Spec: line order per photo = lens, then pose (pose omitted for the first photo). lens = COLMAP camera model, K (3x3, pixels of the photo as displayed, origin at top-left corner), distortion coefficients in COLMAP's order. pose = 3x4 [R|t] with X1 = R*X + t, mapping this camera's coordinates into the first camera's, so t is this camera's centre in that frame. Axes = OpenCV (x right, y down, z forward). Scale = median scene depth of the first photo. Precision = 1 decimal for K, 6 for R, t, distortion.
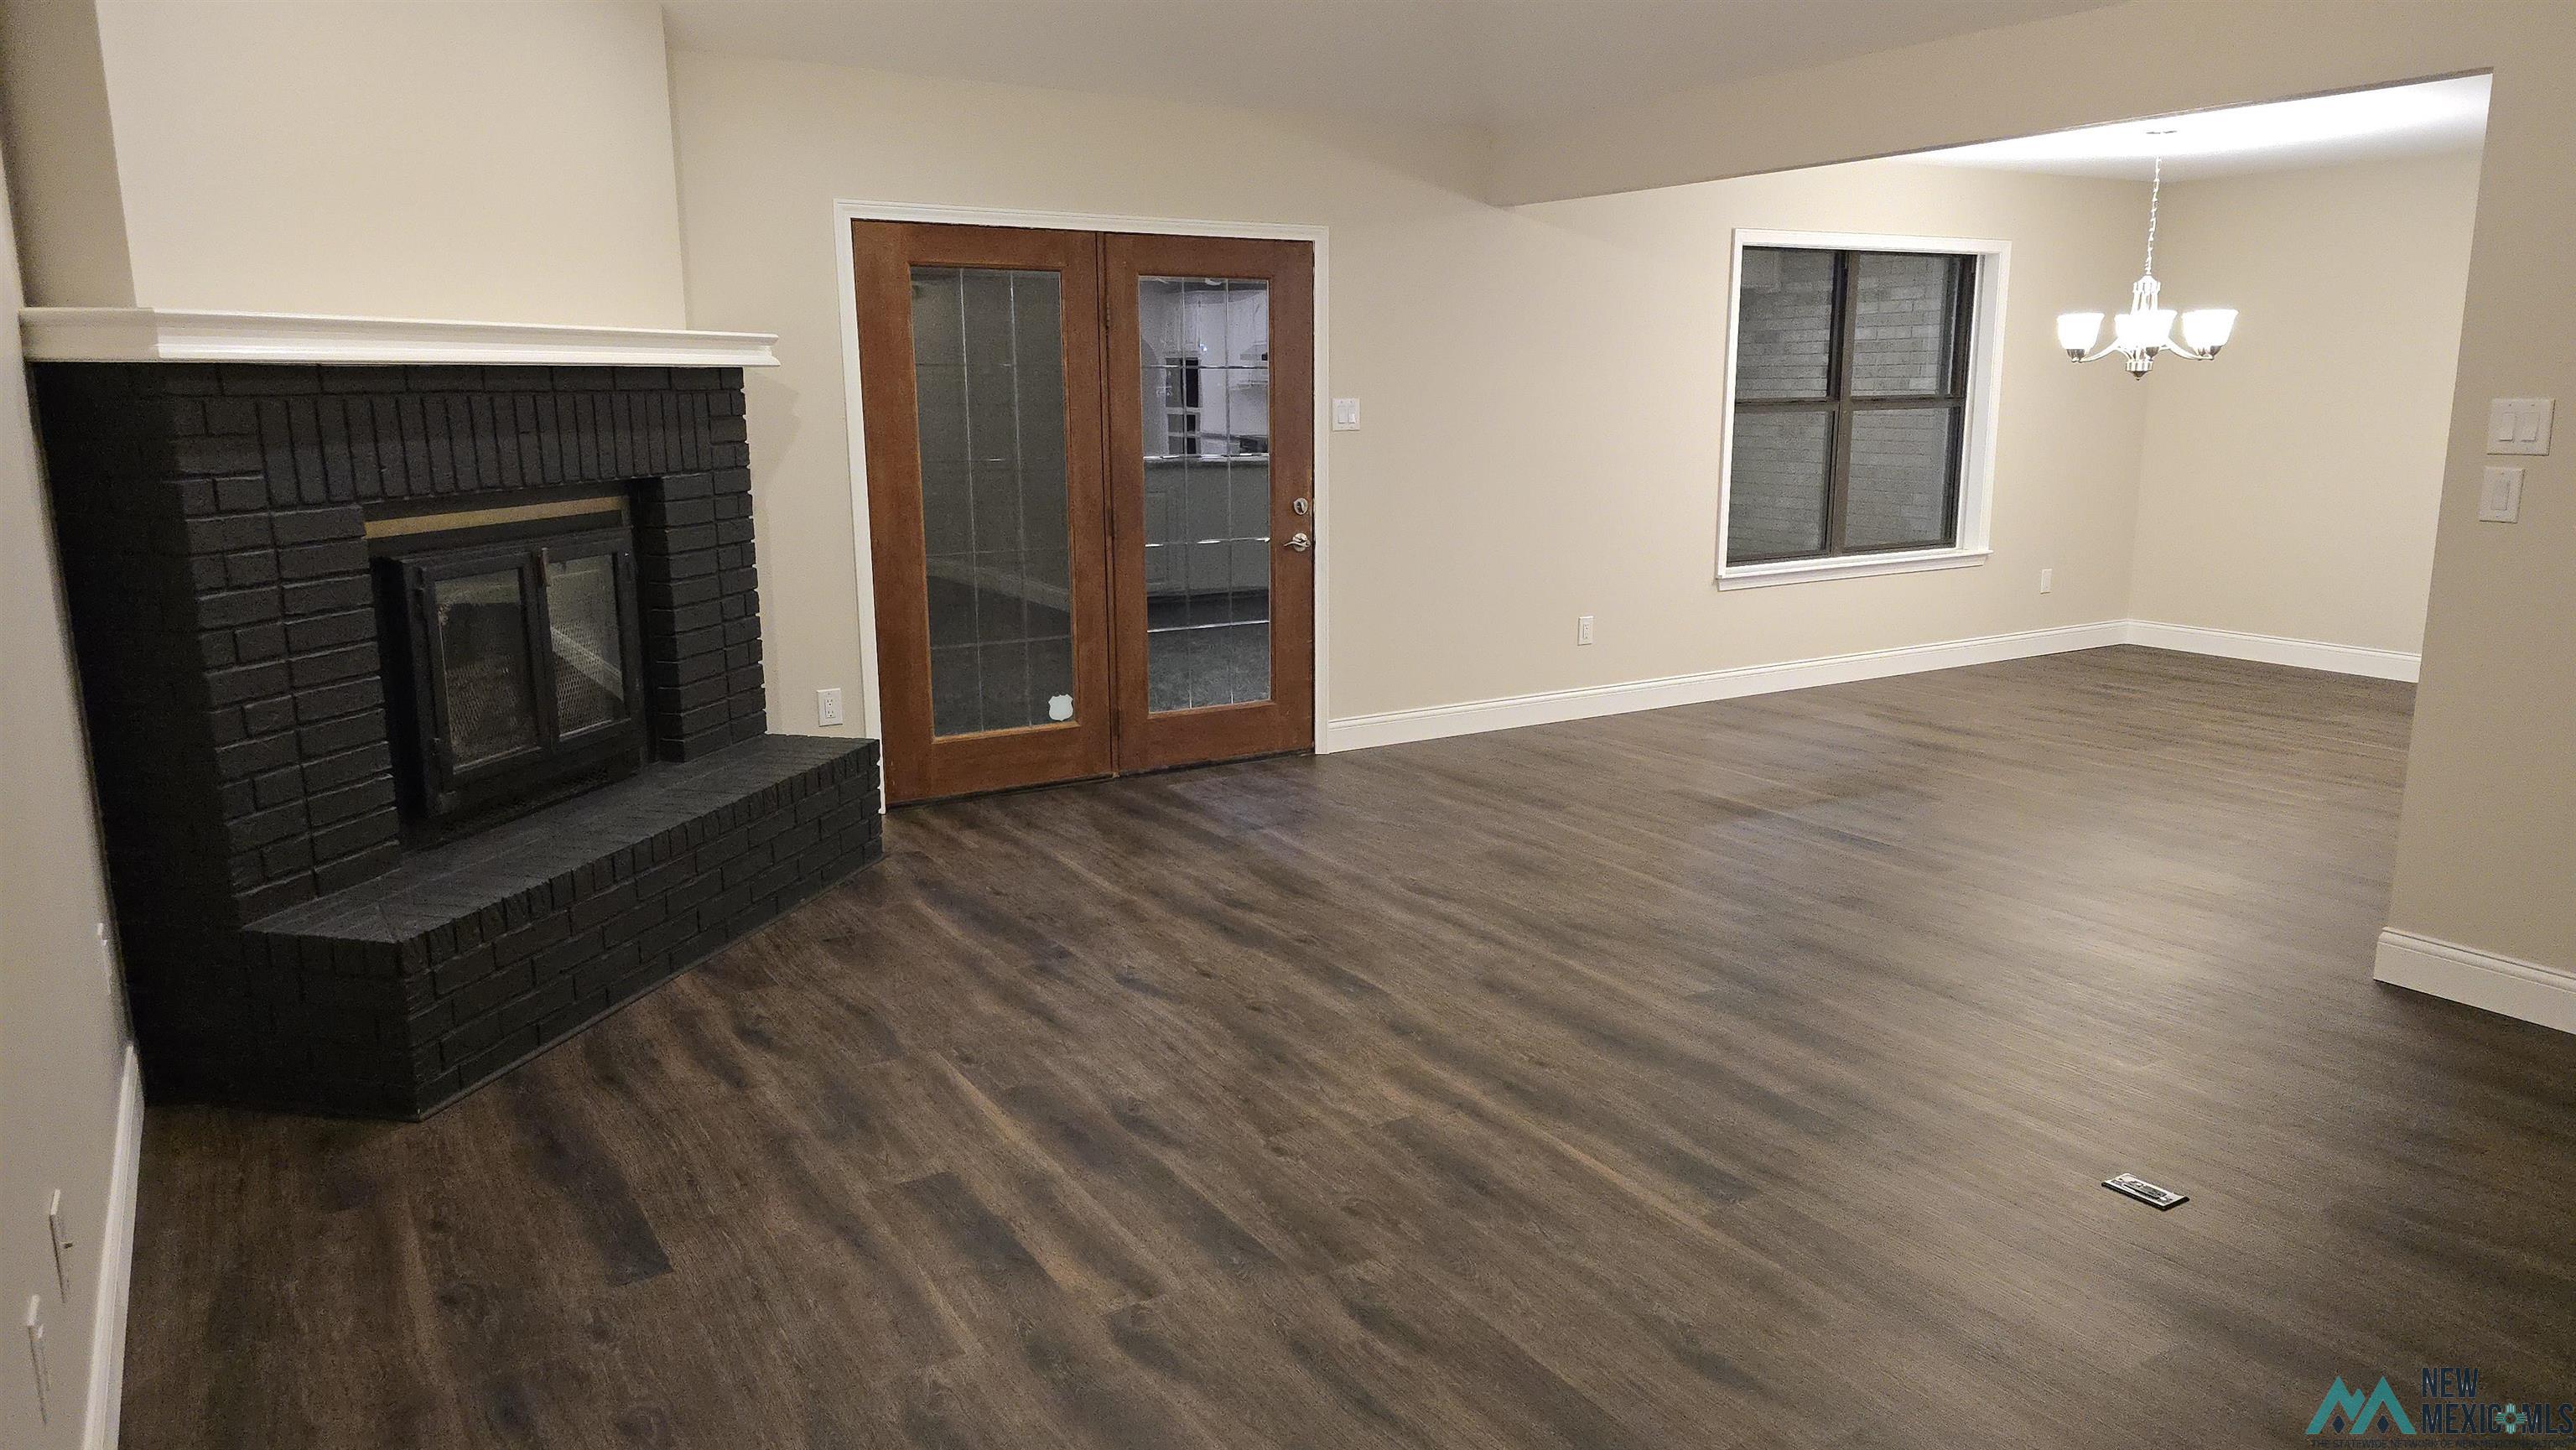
lens RADIAL K [[1747.3, 0, 1357.3], [0, 1747.3, 683.2], [0, 0, 1]] dist [0.074849, -0.015172]
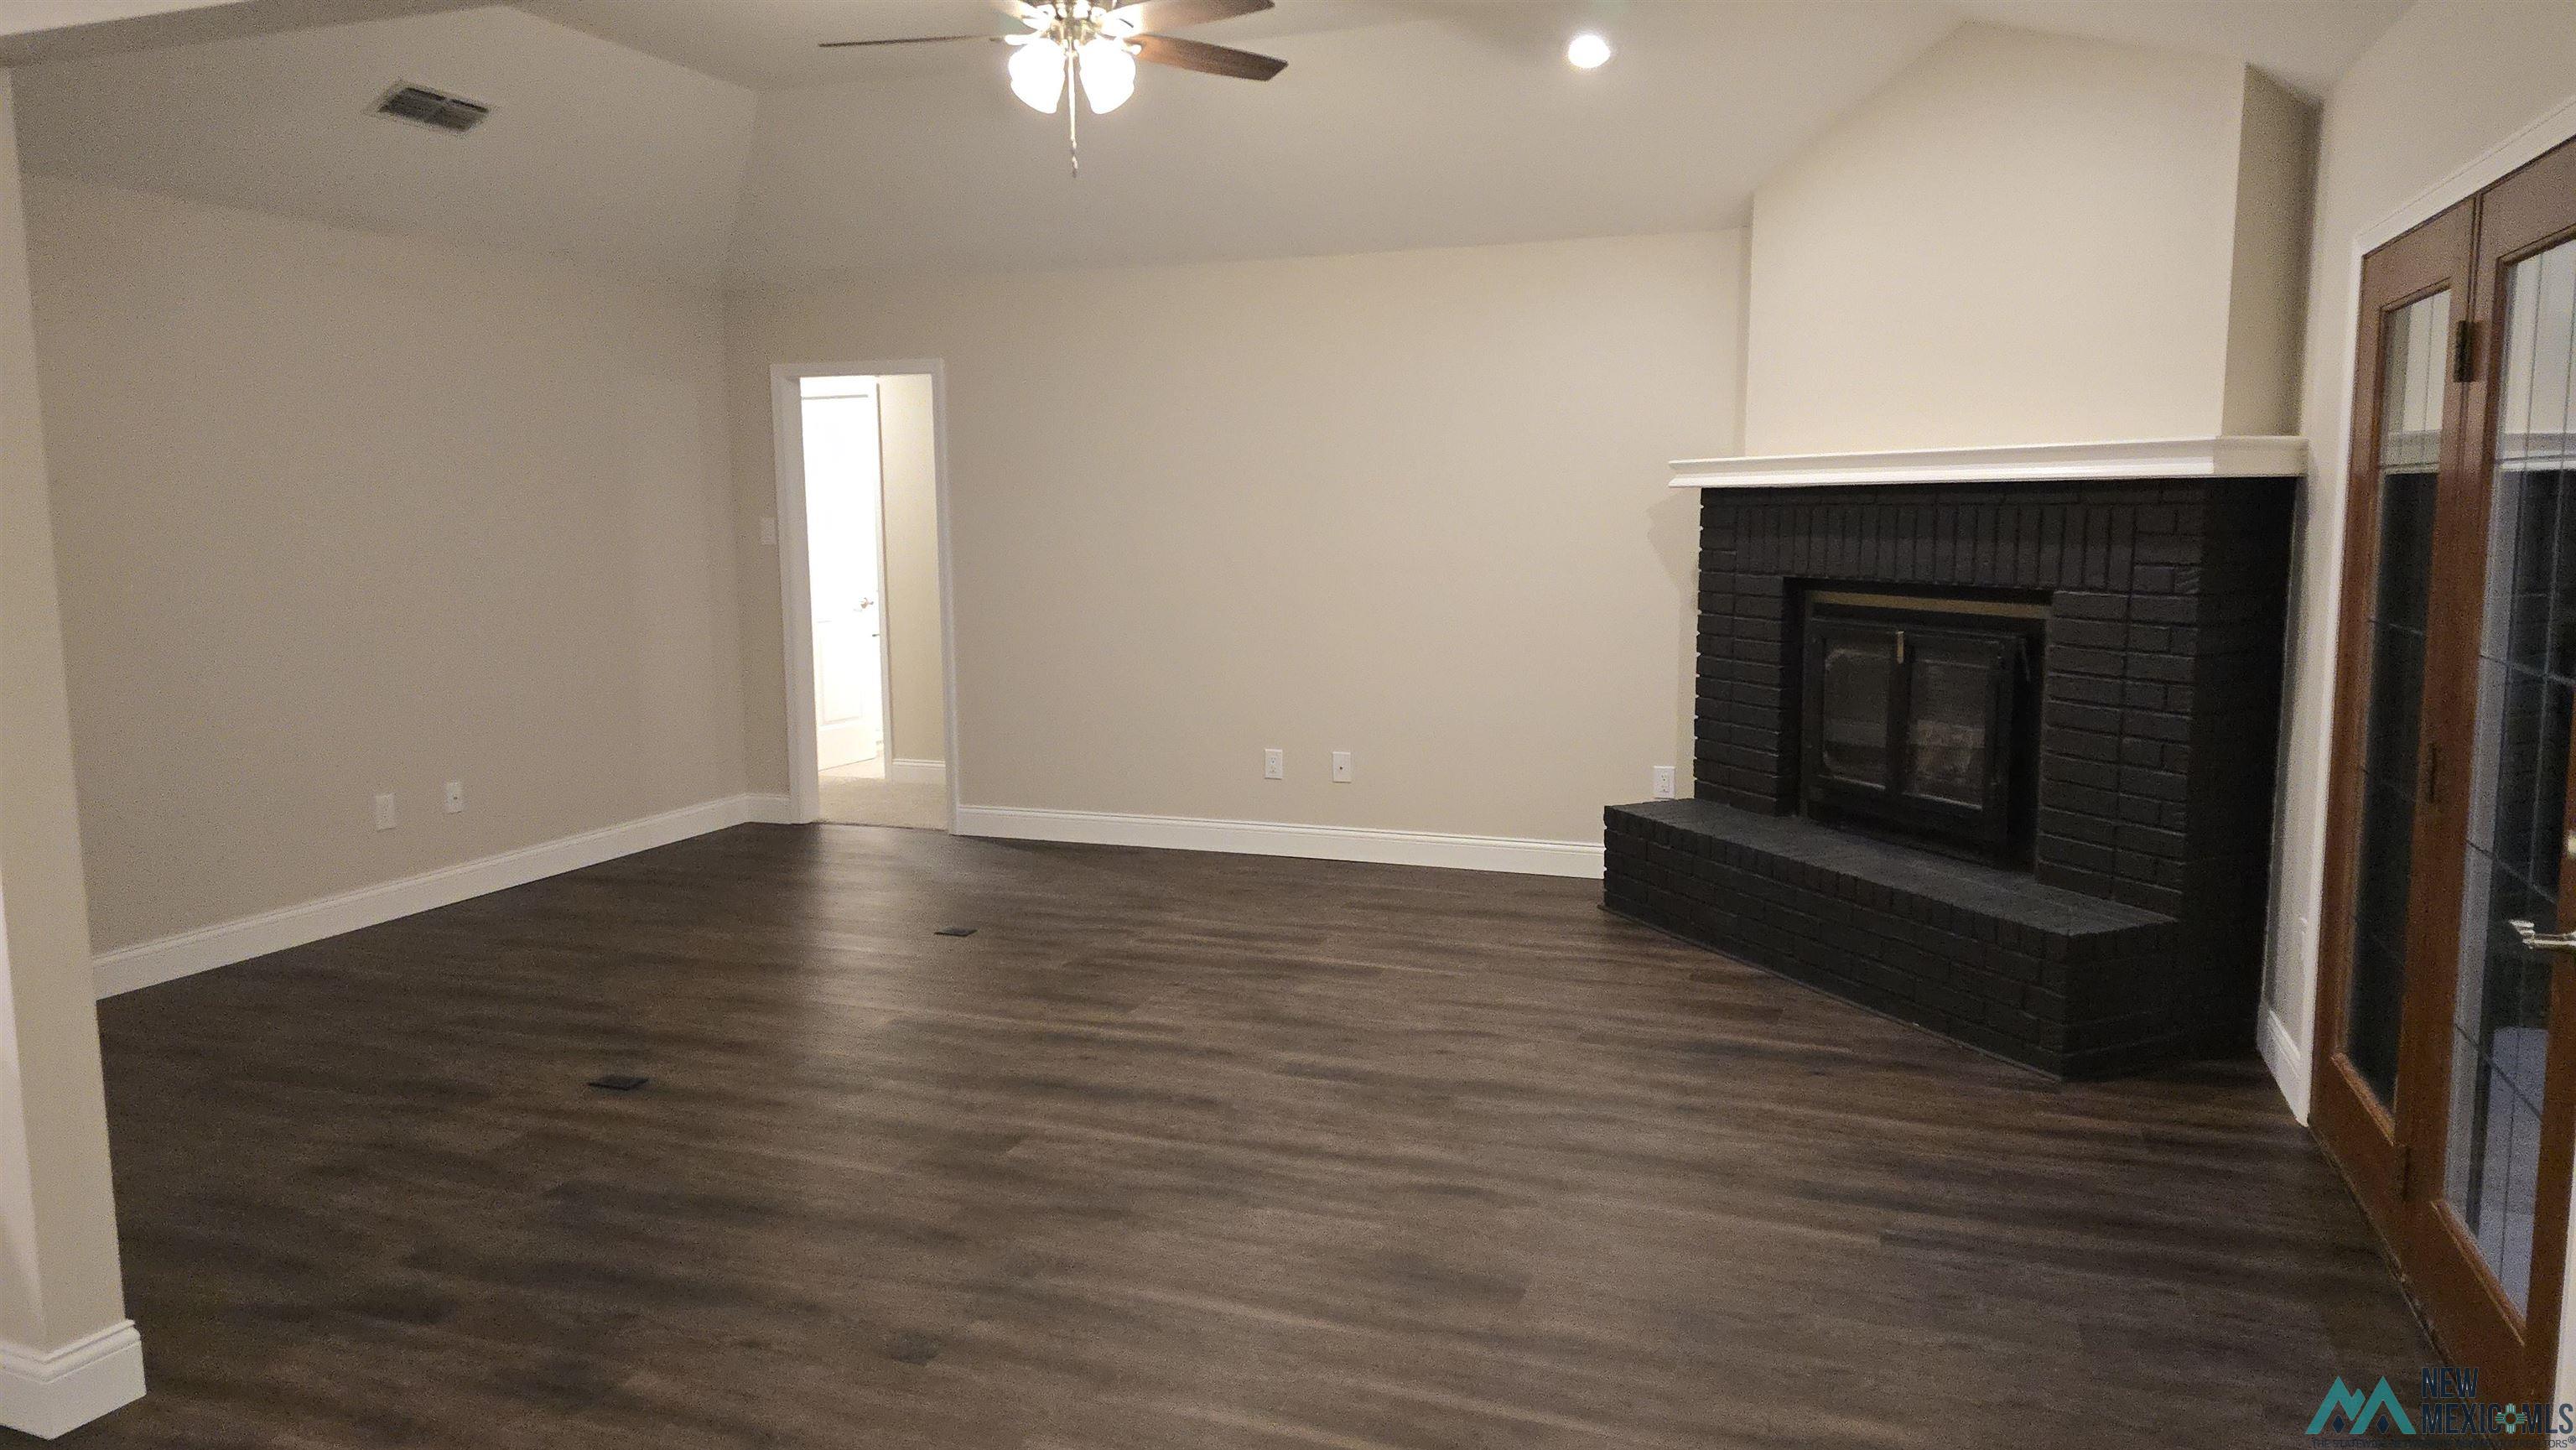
lens RADIAL K [[1747.3, 0, 1275.6], [0, 1747.3, 732.8], [0, 0, 1]] dist [0.074849, -0.015172]
pose [[-0.816923, 0.089194, -0.569808, 0.585524], [-0.088917, 0.956680, 0.277230, -0.306363], [0.569852, 0.277142, -0.773603, 1.701699]]
